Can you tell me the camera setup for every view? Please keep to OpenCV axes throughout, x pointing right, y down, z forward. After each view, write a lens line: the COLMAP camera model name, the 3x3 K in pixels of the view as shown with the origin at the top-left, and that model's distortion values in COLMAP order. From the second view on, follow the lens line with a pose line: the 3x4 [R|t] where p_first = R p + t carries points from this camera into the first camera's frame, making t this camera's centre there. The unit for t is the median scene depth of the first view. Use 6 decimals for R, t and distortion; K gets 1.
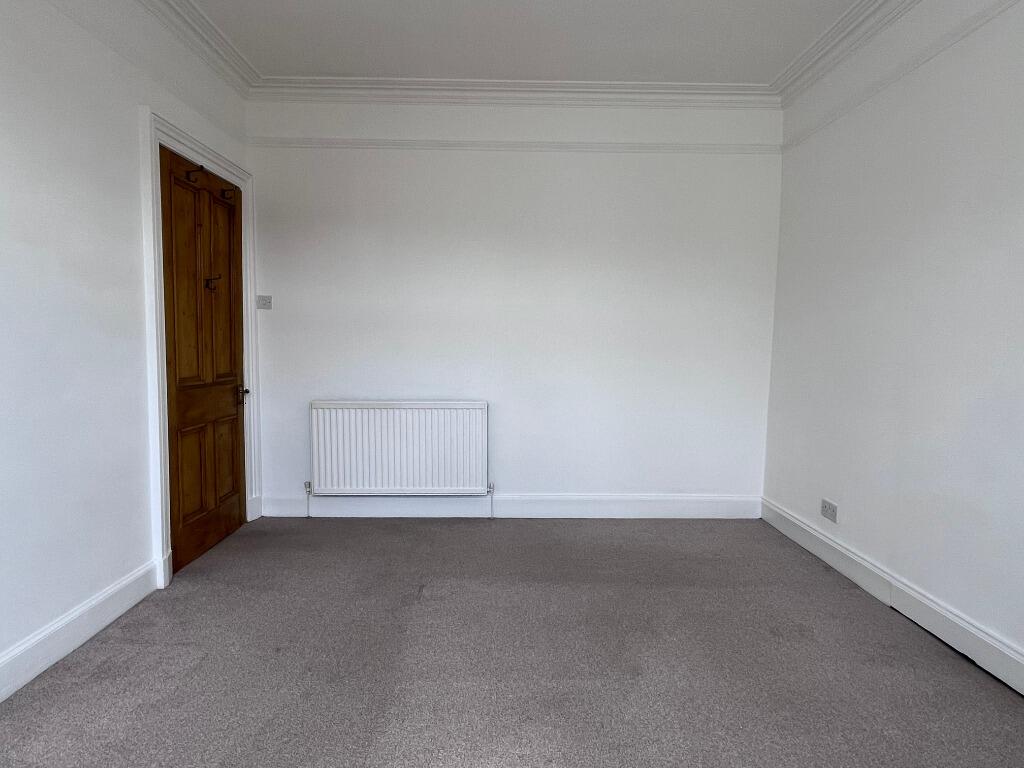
lens RADIAL K [[584.1, 0, 512.0], [0, 584.1, 384.0], [0, 0, 1]] dist [-0.002842, -0.000459]
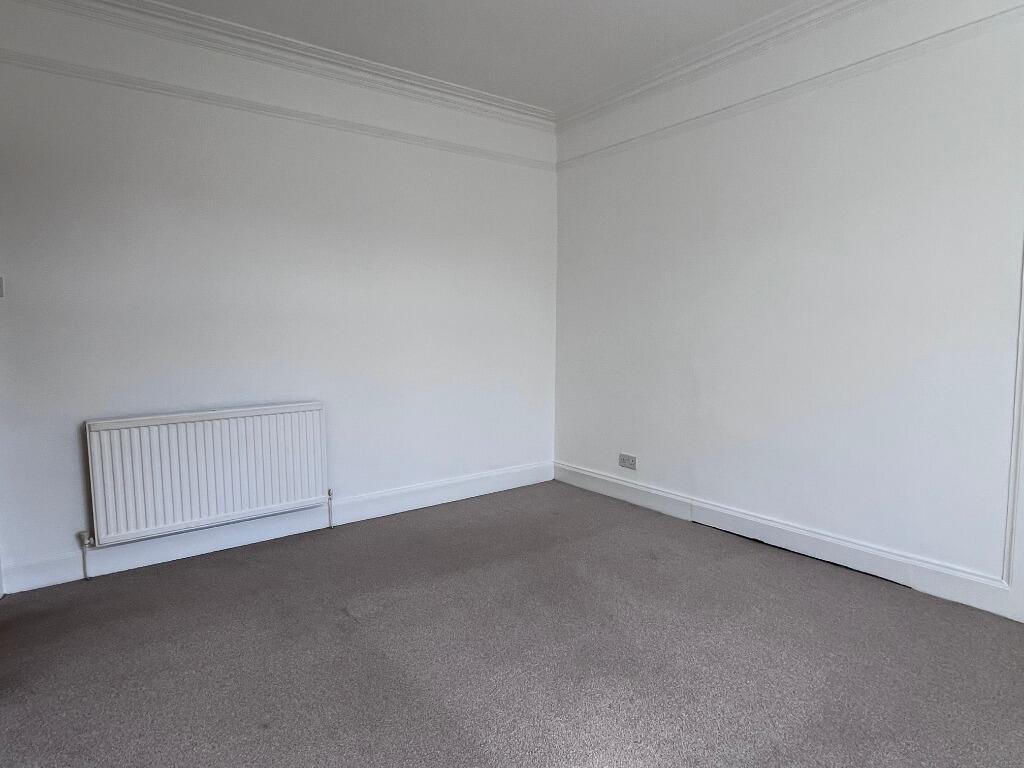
lens RADIAL K [[584.1, 0, 512.0], [0, 584.1, 384.0], [0, 0, 1]] dist [-0.002842, -0.000459]
pose [[0.811446, -0.072126, 0.579959, -0.358976], [0.060015, 0.997393, 0.040069, -0.017773], [-0.581337, 0.002292, 0.813660, 0.092625]]
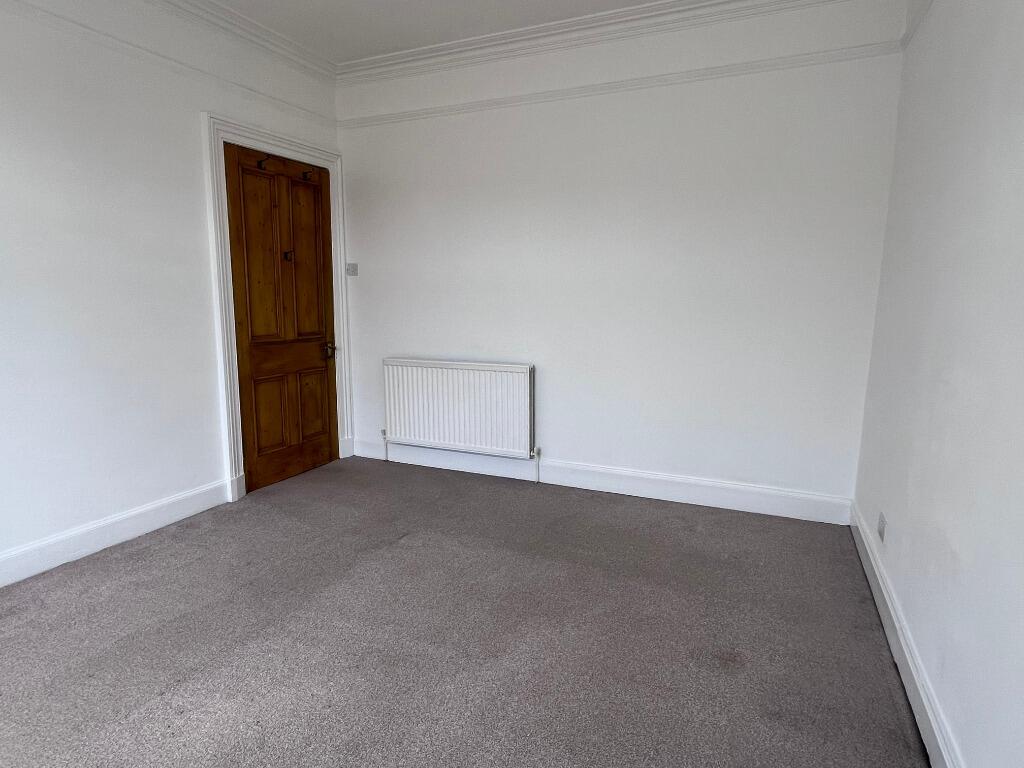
lens RADIAL K [[584.1, 0, 512.0], [0, 584.1, 384.0], [0, 0, 1]] dist [-0.002842, -0.000459]
pose [[0.906500, 0.057957, -0.418208, 0.372998], [-0.027341, 0.996513, 0.078836, -0.017485], [0.421319, -0.060030, 0.904924, 0.098698]]
